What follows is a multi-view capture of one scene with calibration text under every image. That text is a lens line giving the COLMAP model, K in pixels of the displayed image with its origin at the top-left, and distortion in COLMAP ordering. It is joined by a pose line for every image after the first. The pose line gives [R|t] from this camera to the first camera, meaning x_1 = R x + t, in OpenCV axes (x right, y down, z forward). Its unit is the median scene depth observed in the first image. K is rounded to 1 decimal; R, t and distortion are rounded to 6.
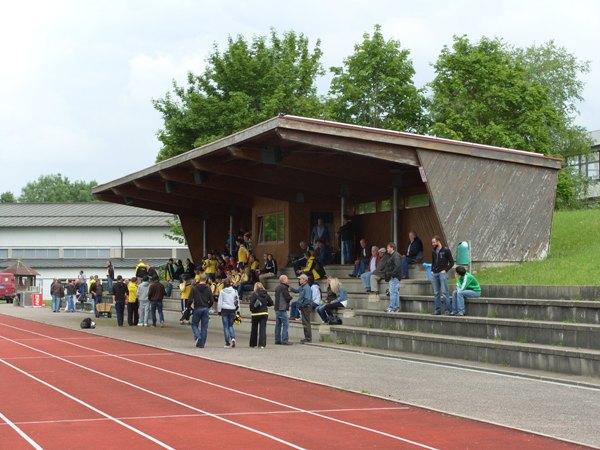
lens RADIAL K [[1487.6, 0, 300.0], [0, 1487.6, 225.0], [0, 0, 1]] dist [0.287484, 0.670540]
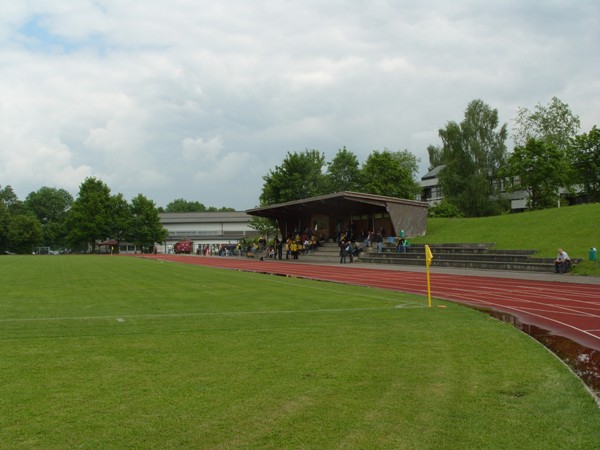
lens RADIAL K [[701.3, 0, 300.0], [0, 701.3, 225.0], [0, 0, 1]] dist [0.002110, 0.000127]
pose [[0.999082, -0.010284, 0.041593, -0.082519], [0.009871, 0.999900, 0.010116, -0.008452], [-0.041693, -0.009697, 0.999083, -0.241797]]
